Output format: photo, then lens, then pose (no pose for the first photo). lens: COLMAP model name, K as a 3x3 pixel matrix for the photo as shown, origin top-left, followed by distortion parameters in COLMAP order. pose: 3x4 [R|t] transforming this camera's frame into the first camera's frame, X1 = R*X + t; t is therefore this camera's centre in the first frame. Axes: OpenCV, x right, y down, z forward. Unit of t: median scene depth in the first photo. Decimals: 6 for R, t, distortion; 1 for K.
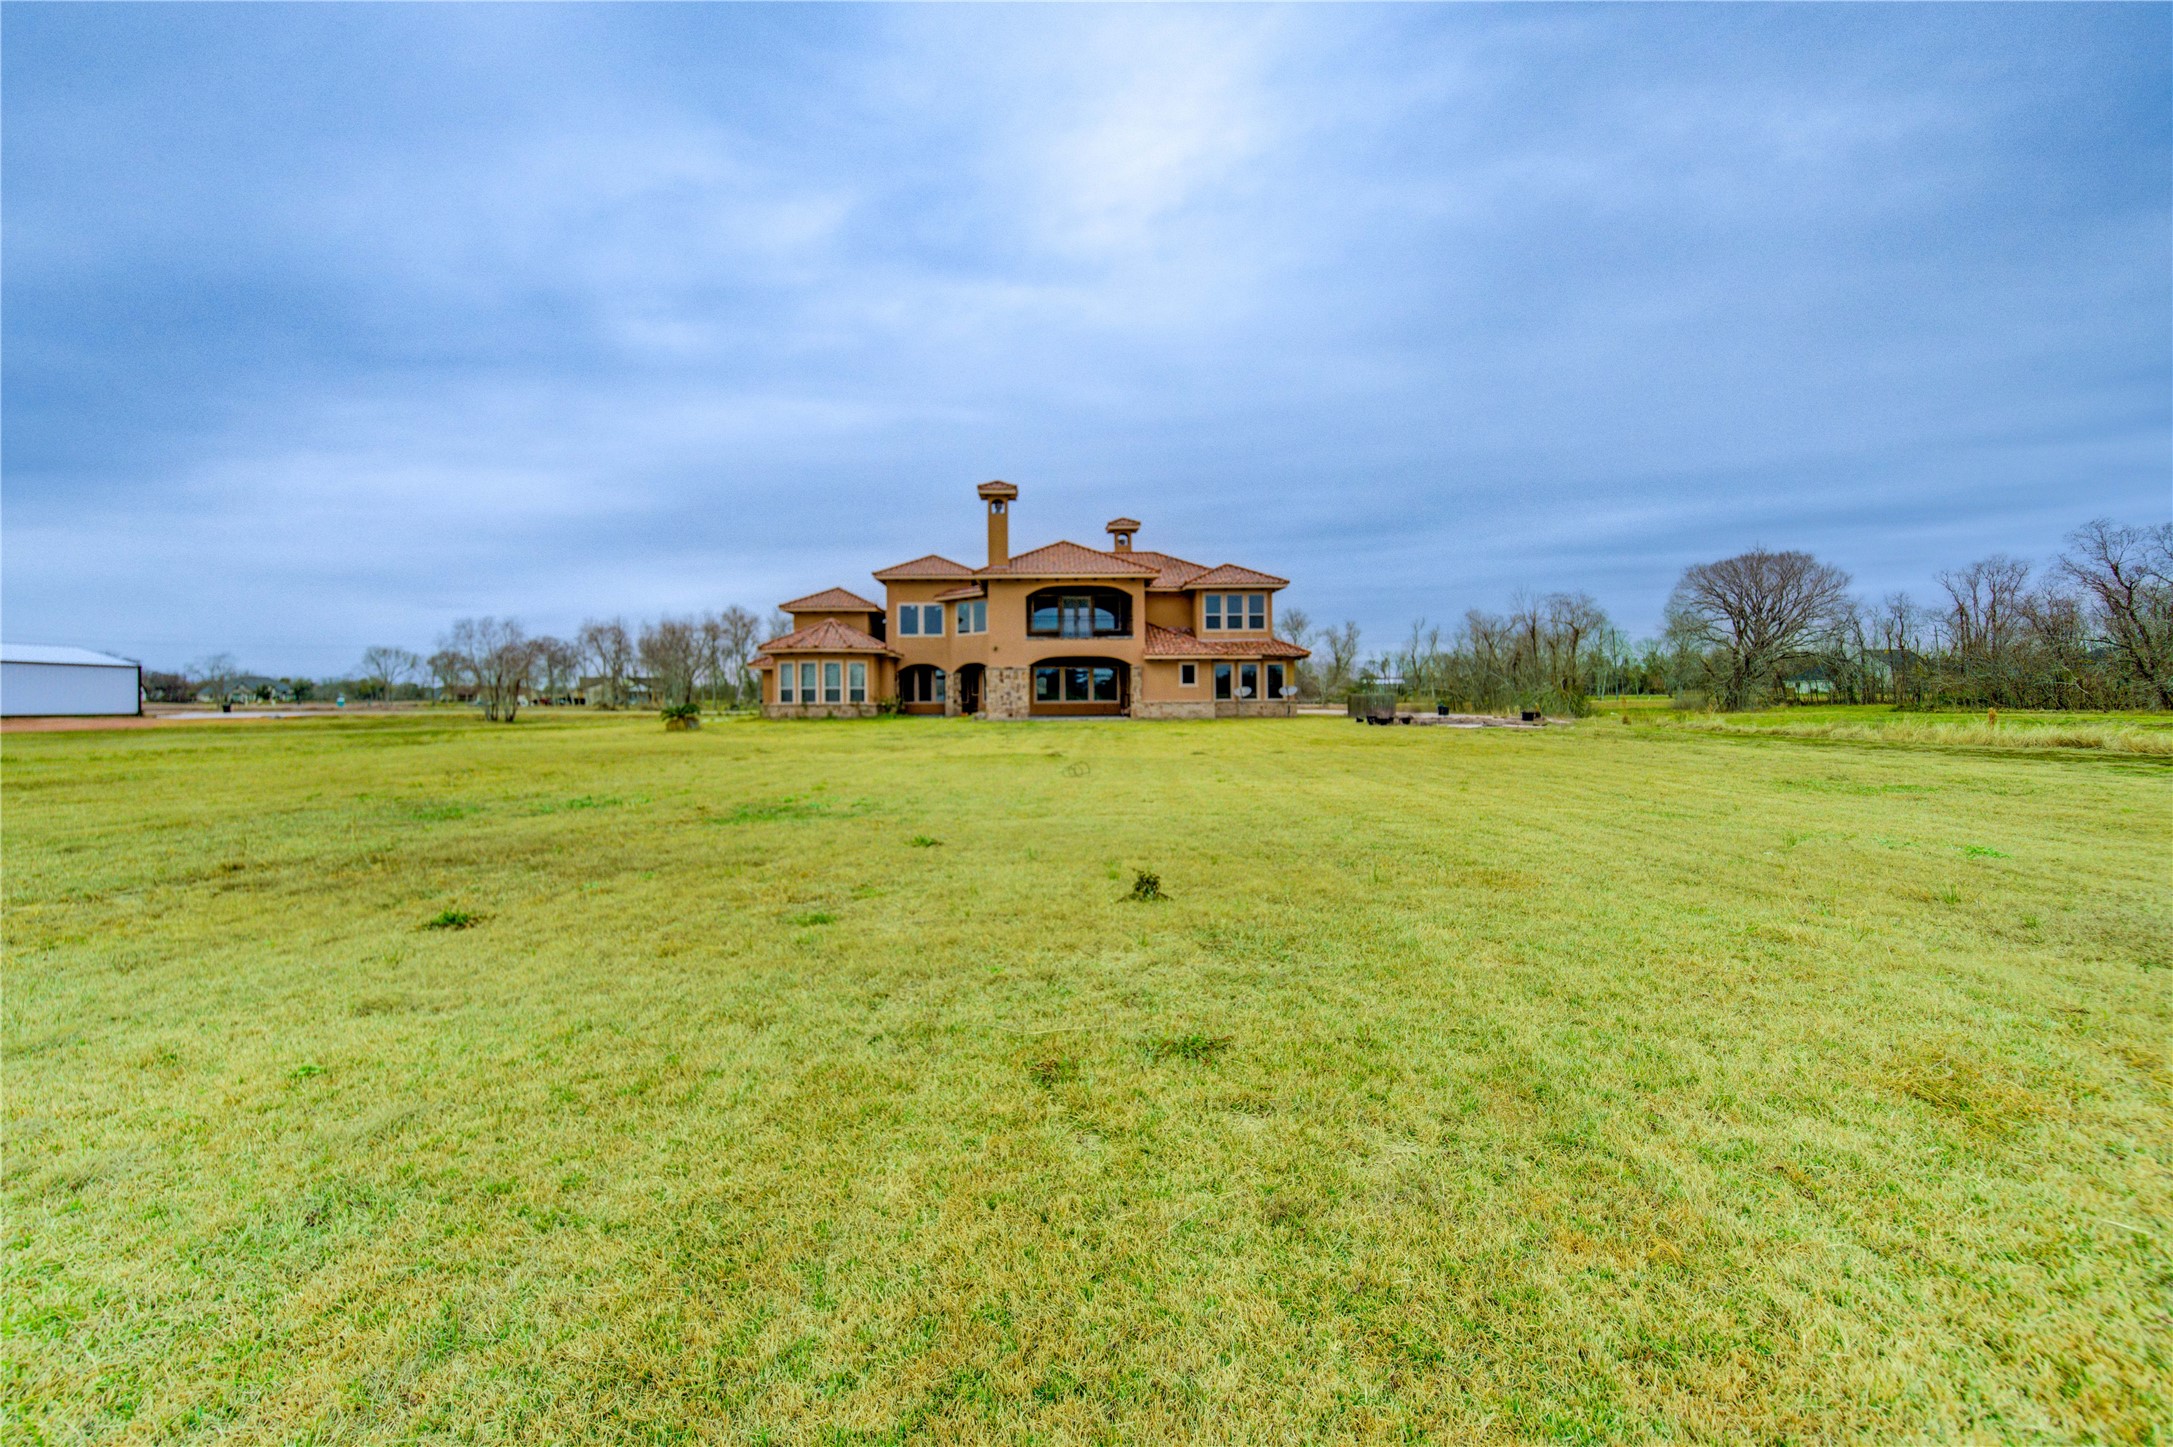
lens RADIAL K [[934.7, 0, 1086.5], [0, 934.7, 723.5], [0, 0, 1]] dist [-0.001421, -0.000102]
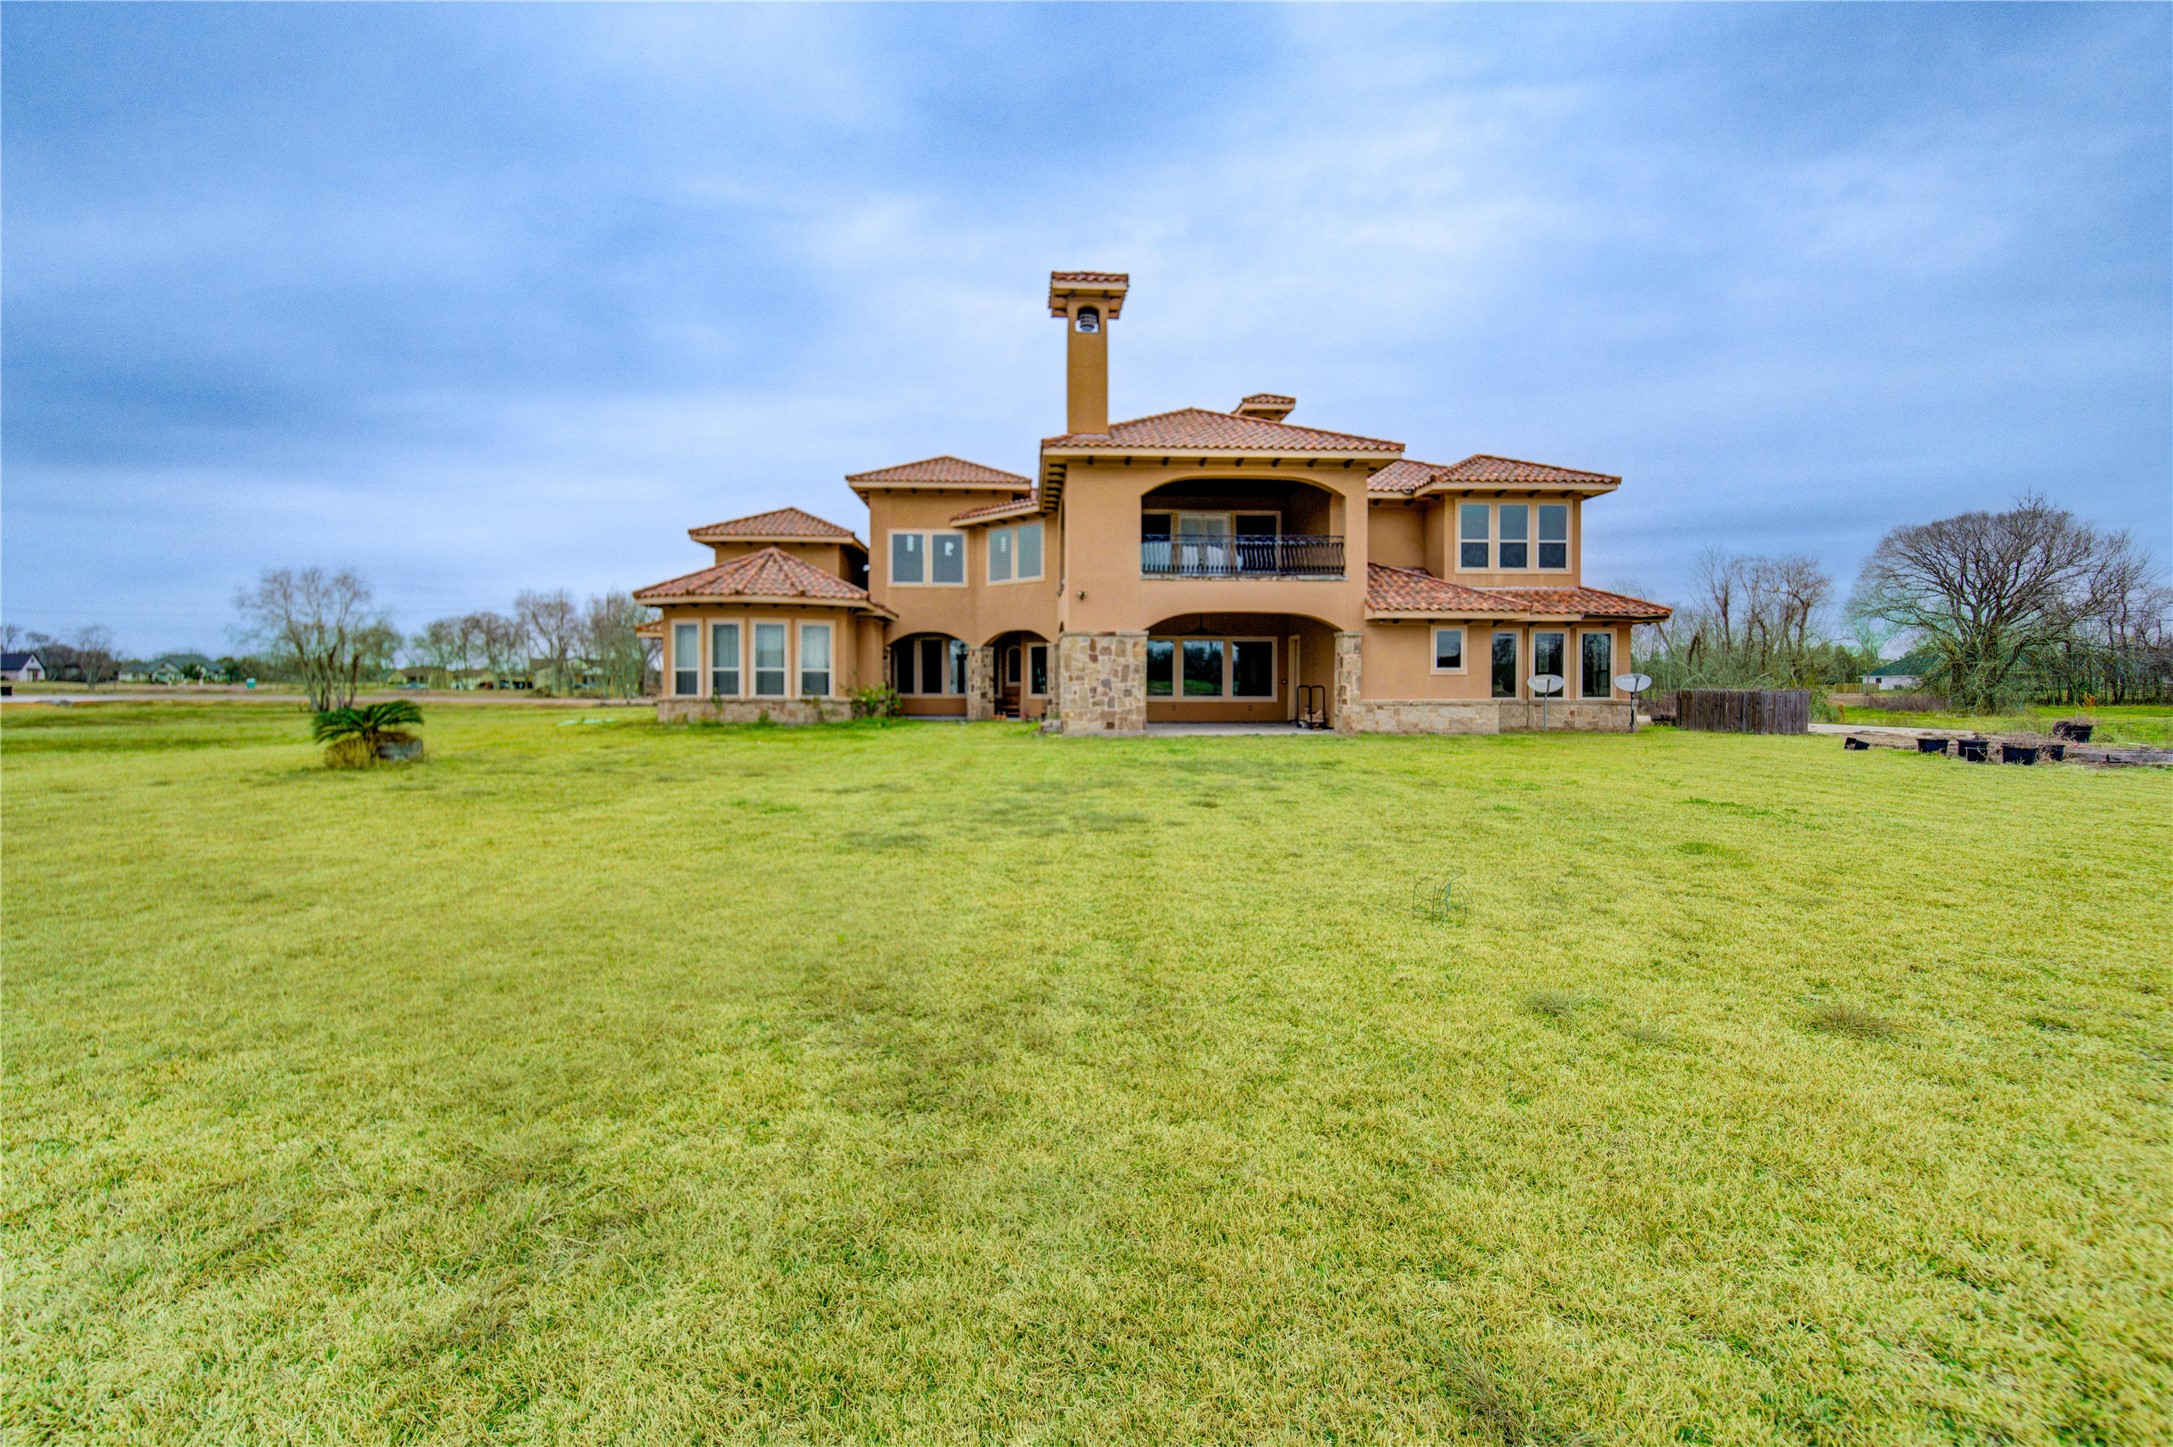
lens RADIAL K [[969.8, 0, 1086.5], [0, 969.8, 723.5], [0, 0, 1]] dist [0.022069, 0.000147]
pose [[0.999912, 0.009201, 0.009603, -0.091076], [-0.009301, 0.999902, 0.010443, -0.014109], [-0.009506, -0.010531, 0.999899, 0.426186]]
